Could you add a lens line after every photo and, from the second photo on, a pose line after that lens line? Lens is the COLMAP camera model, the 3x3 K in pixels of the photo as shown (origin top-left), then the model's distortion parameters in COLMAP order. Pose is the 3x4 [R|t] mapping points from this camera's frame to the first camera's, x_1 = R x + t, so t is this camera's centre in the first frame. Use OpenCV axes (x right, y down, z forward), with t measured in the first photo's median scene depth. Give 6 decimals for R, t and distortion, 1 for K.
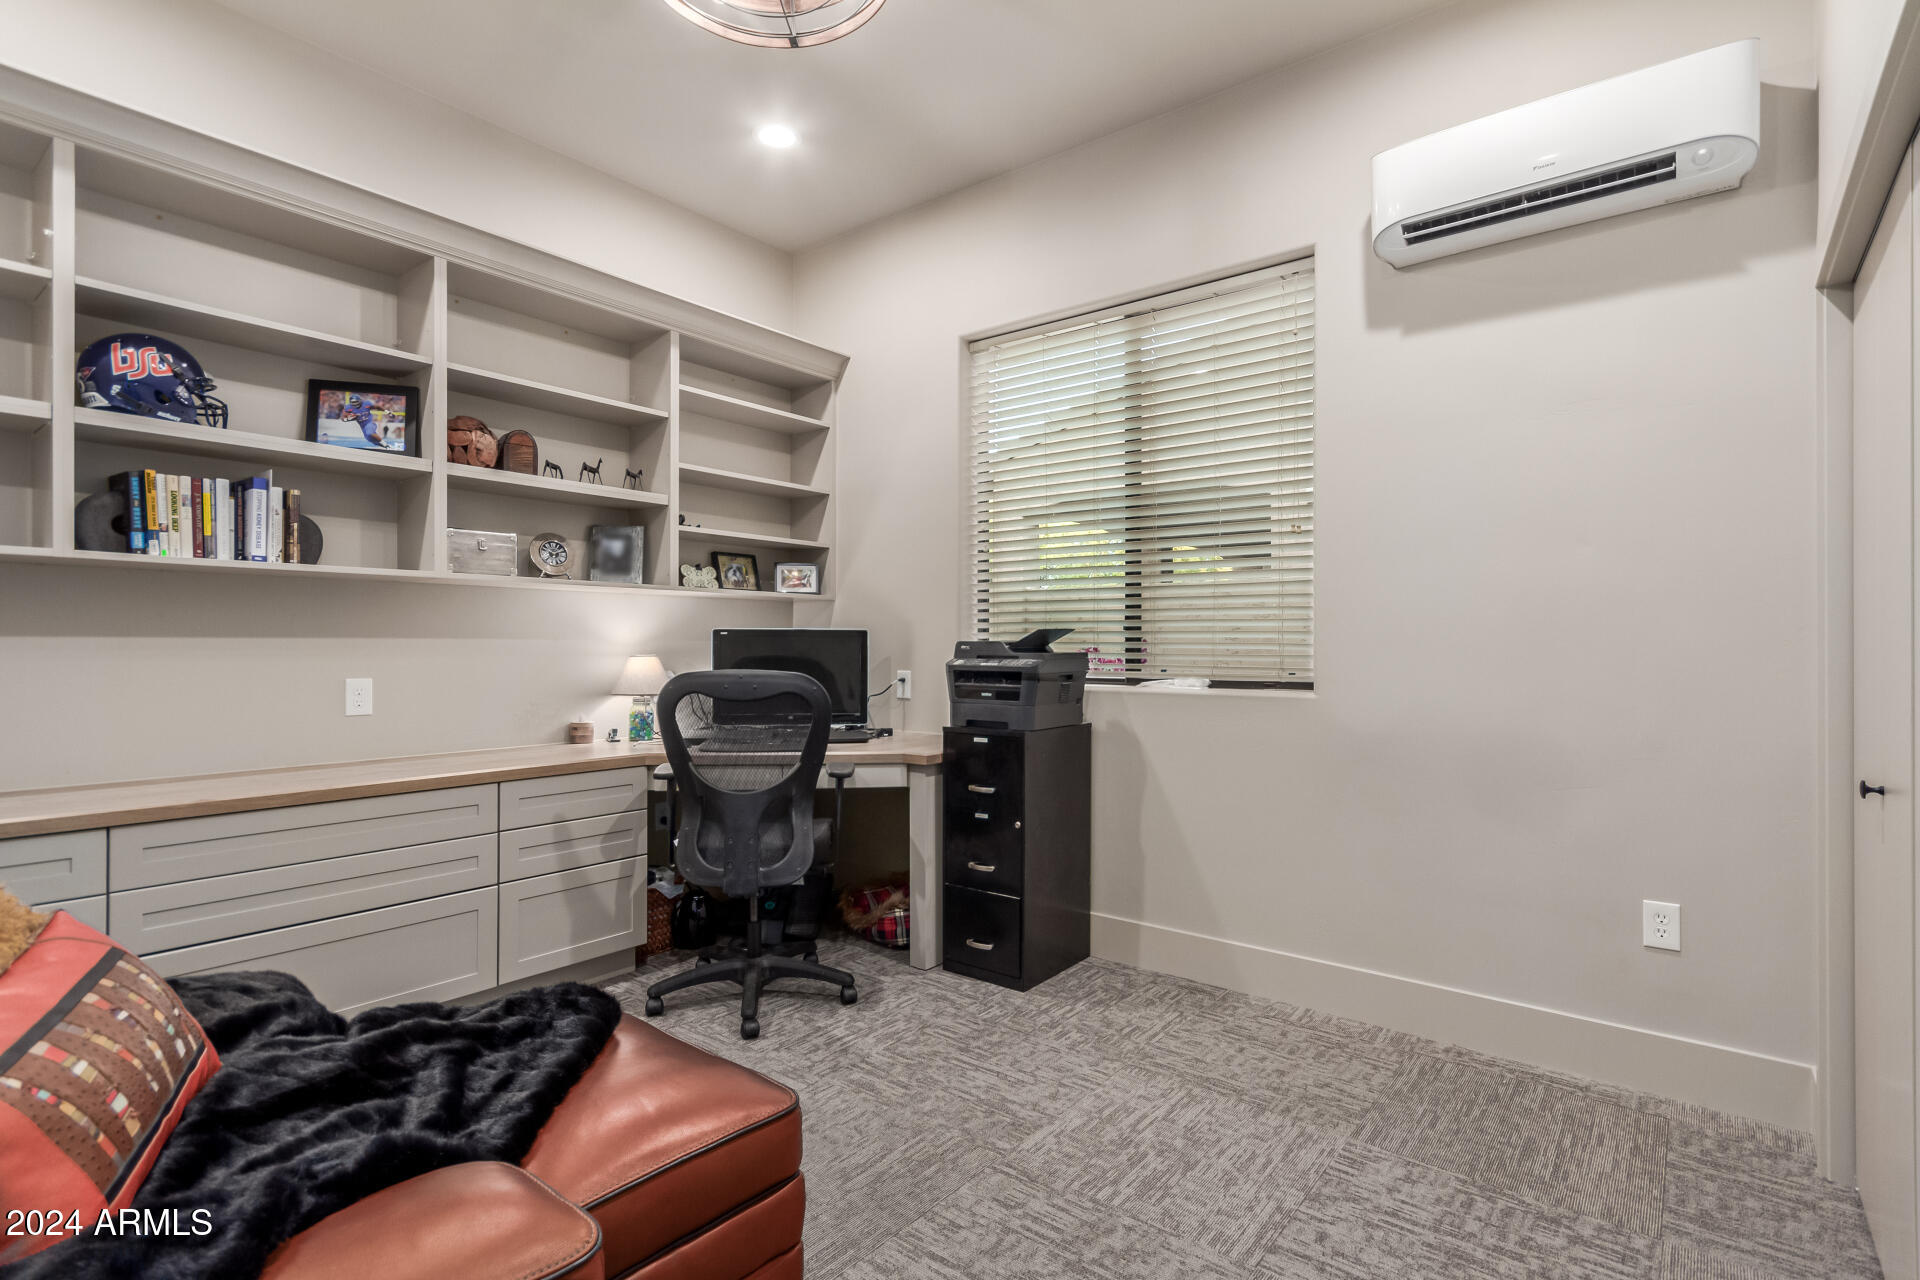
lens RADIAL K [[898.2, 0, 965.2], [0, 898.2, 644.9], [0, 0, 1]] dist [-0.000278, 0.000912]
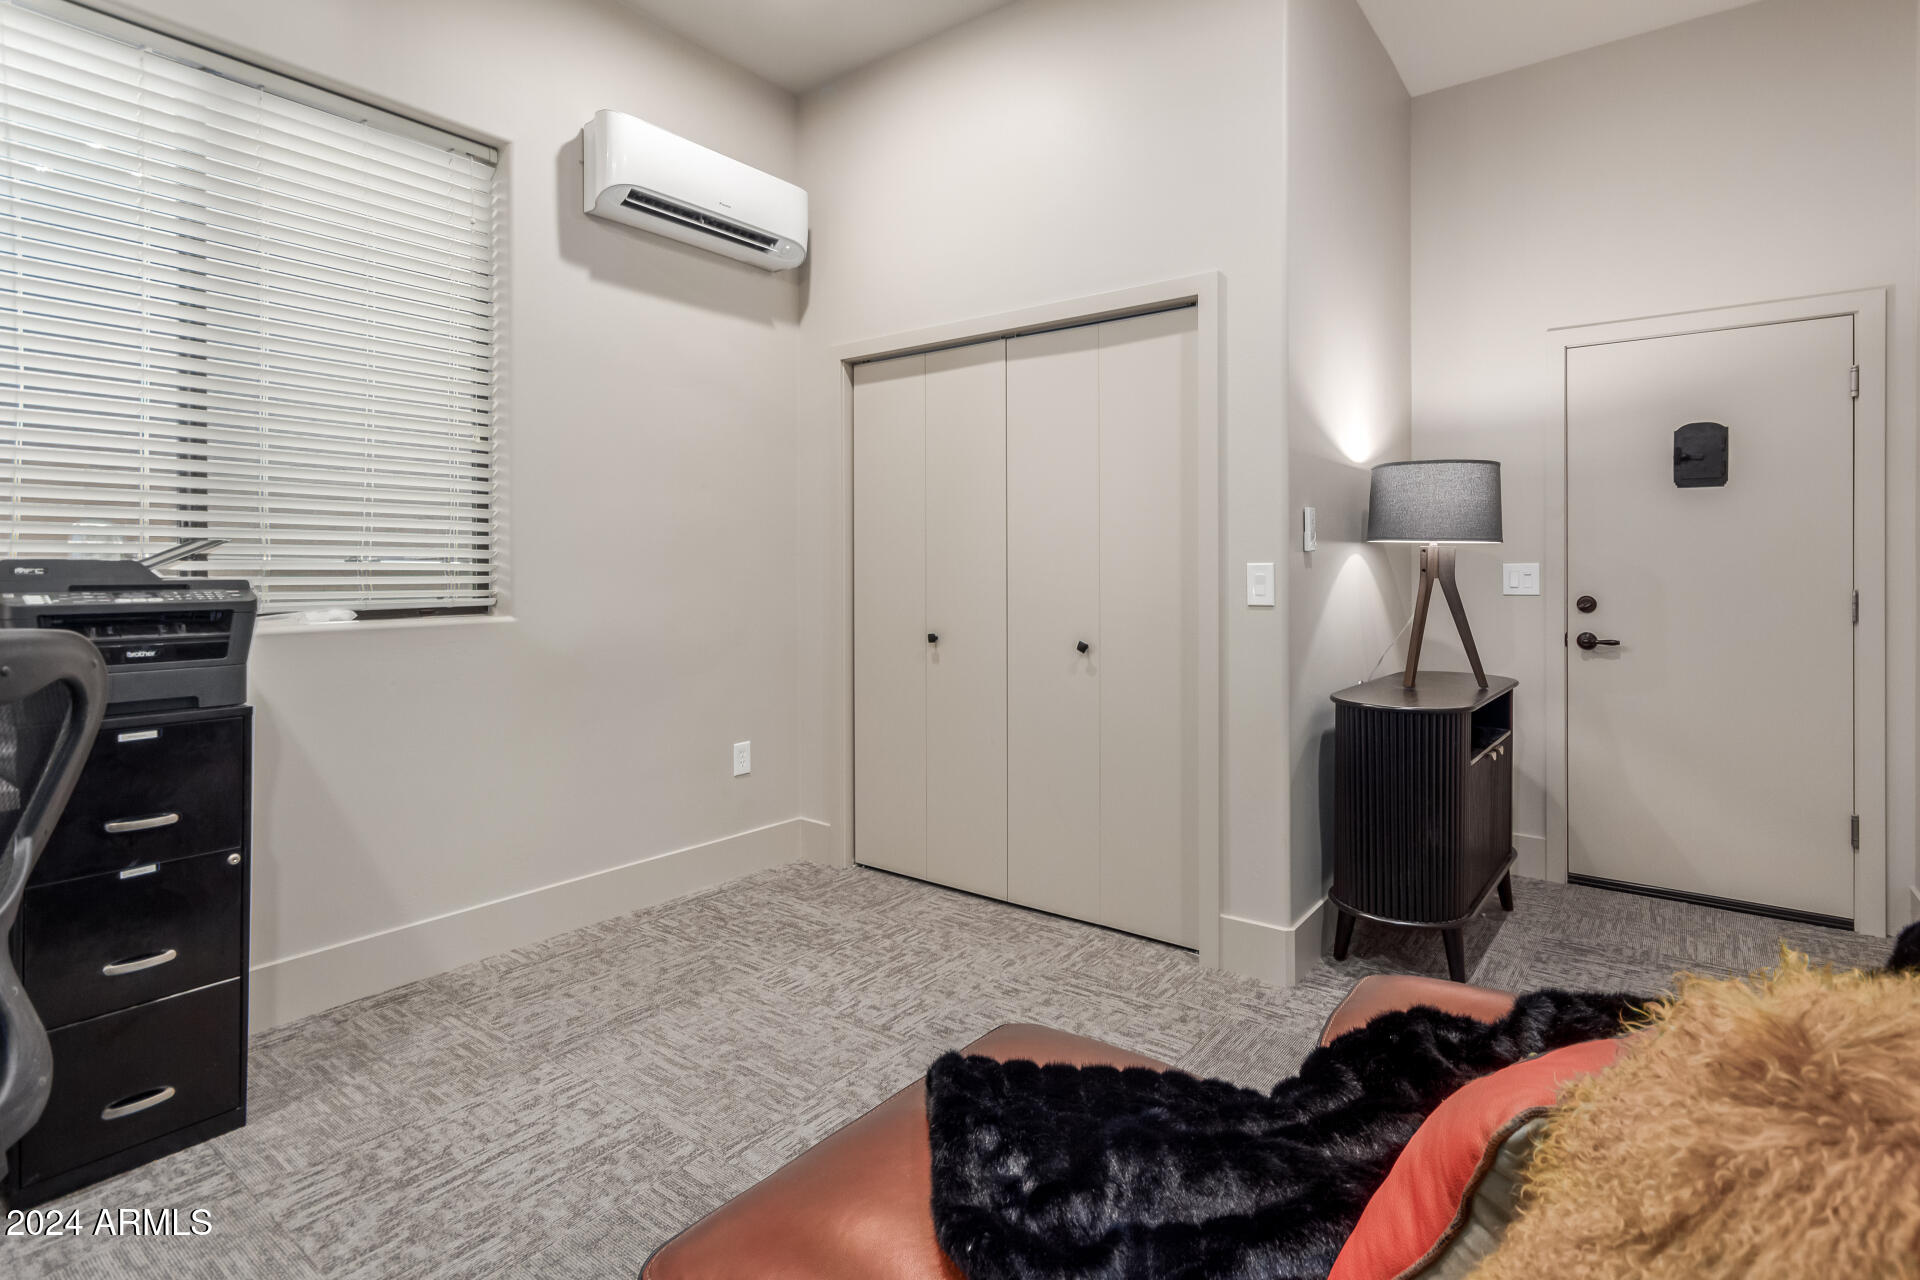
lens RADIAL K [[898.2, 0, 1000.6], [0, 898.2, 564.9], [0, 0, 1]] dist [-0.000278, 0.000912]
pose [[0.002831, -0.000180, 0.999996, -0.636650], [-0.000020, 1.000000, 0.000180, -0.000627], [-0.999996, -0.000021, 0.002831, 0.547221]]
